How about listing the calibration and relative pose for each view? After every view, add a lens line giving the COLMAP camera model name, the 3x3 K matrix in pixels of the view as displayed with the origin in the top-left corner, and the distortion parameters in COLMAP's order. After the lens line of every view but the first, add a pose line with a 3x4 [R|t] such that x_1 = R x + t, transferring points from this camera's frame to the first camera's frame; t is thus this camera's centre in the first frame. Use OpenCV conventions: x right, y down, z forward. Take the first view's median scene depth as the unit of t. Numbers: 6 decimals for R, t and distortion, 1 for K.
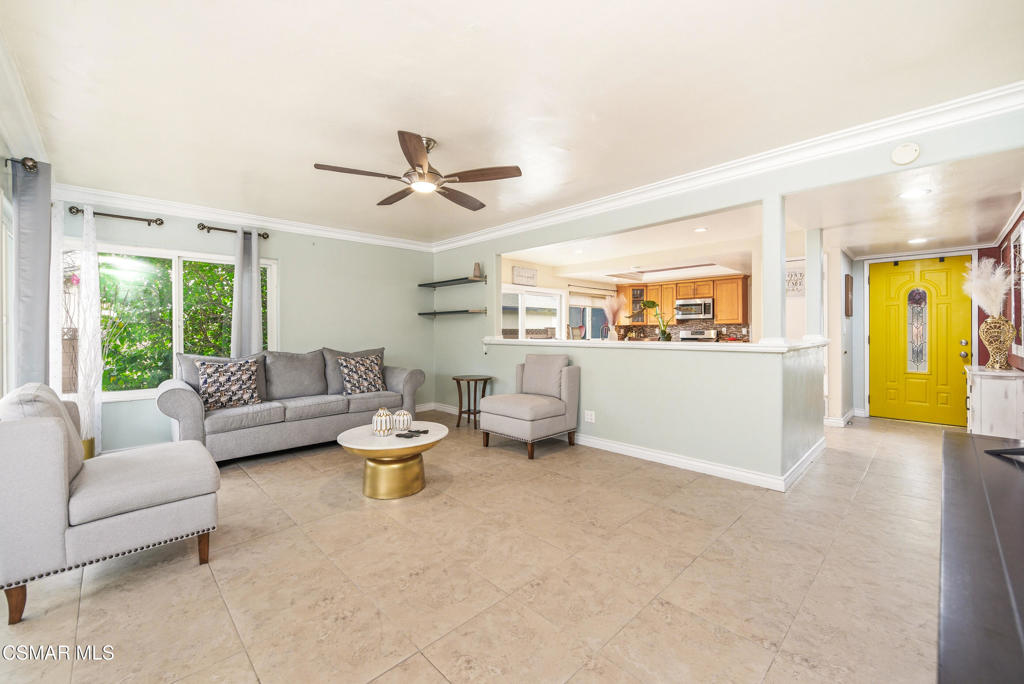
lens RADIAL K [[413.6, 0, 500.8], [0, 413.6, 334.5], [0, 0, 1]] dist [-0.001582, -0.002279]
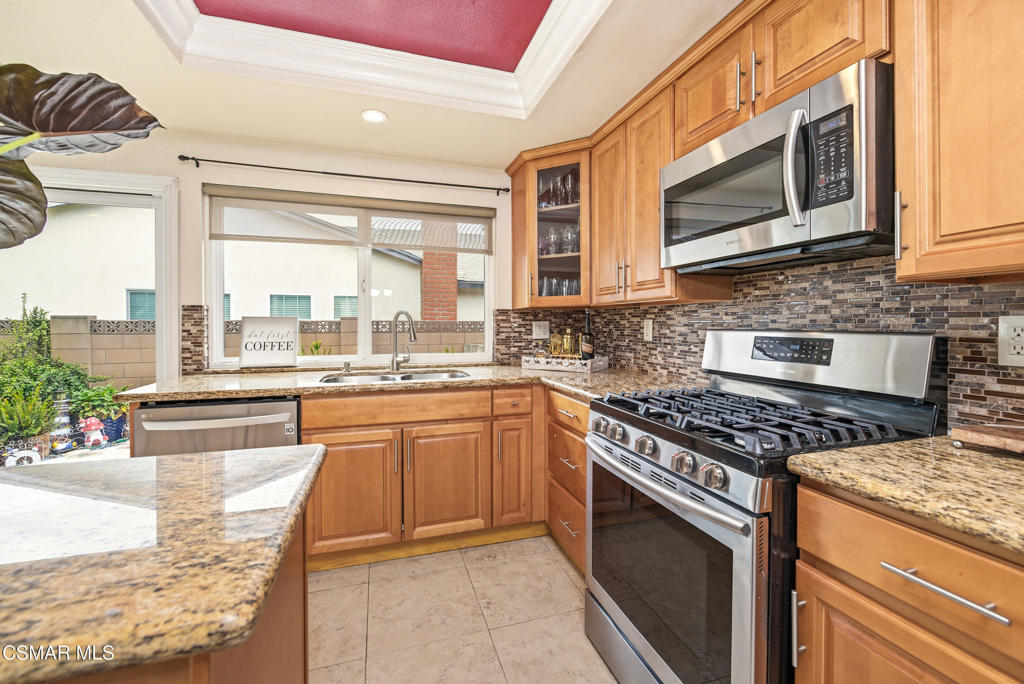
lens RADIAL K [[413.6, 0, 501.0], [0, 413.6, 329.1], [0, 0, 1]] dist [-0.001582, -0.002279]
pose [[0.897055, 0.008534, -0.441837, 0.466376], [-0.005039, 0.999946, 0.009083, -0.012221], [0.441891, -0.005921, 0.897049, 0.843154]]
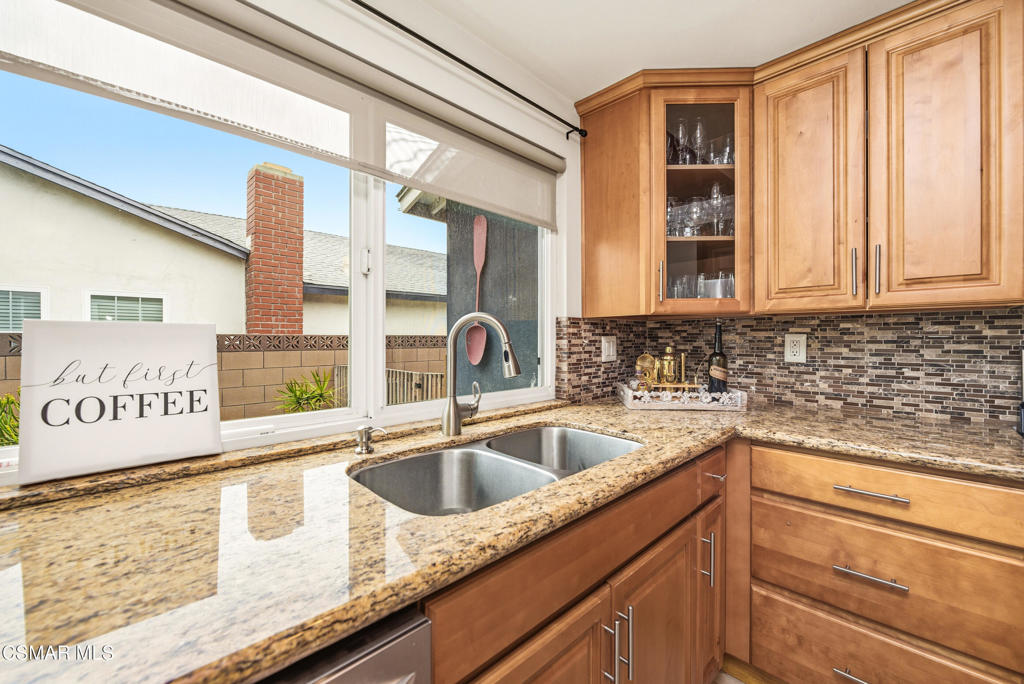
lens RADIAL K [[413.6, 0, 508.3], [0, 413.6, 339.6], [0, 0, 1]] dist [-0.001582, -0.002279]
pose [[0.999923, 0.001184, 0.012324, 0.281259], [-0.001174, 0.999999, -0.000857, -0.013490], [-0.012325, 0.000843, 0.999924, 0.929121]]
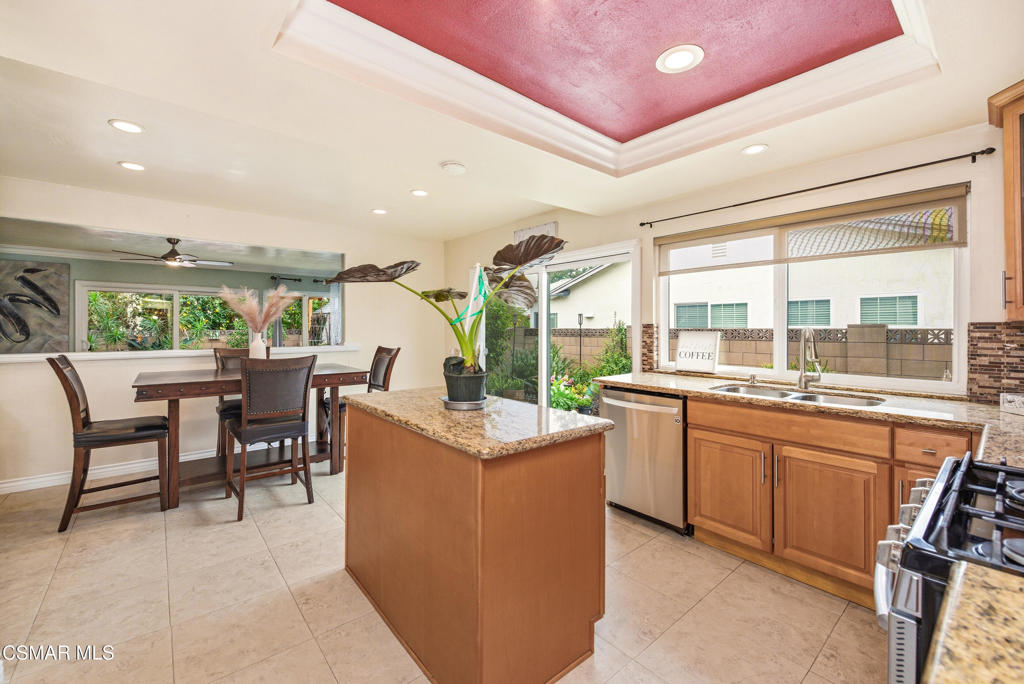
lens RADIAL K [[413.6, 0, 515.6], [0, 413.6, 330.4], [0, 0, 1]] dist [-0.001582, -0.002279]
pose [[-0.046489, 0.010956, -0.998859, 0.564881], [-0.004801, 0.999926, 0.011191, -0.022339], [0.998907, 0.005316, -0.046433, 0.890990]]
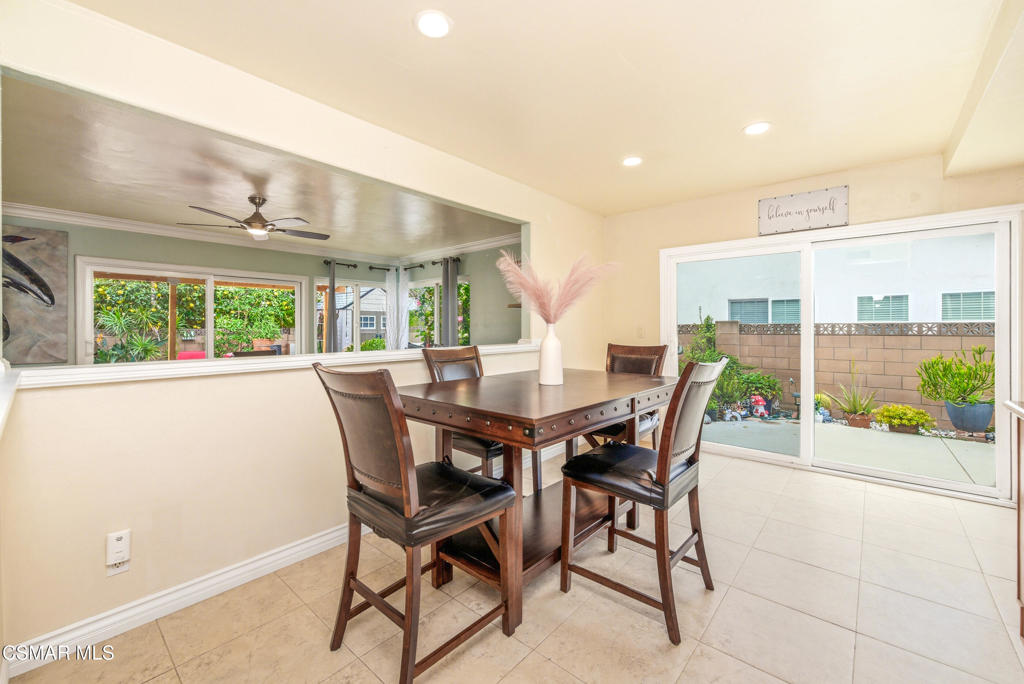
lens RADIAL K [[413.6, 0, 520.0], [0, 413.6, 325.8], [0, 0, 1]] dist [-0.001582, -0.002279]
pose [[0.099407, 0.001011, -0.995046, 0.431030], [-0.001868, 0.999998, 0.000829, -0.012883], [0.995045, 0.001776, 0.099409, 0.564788]]
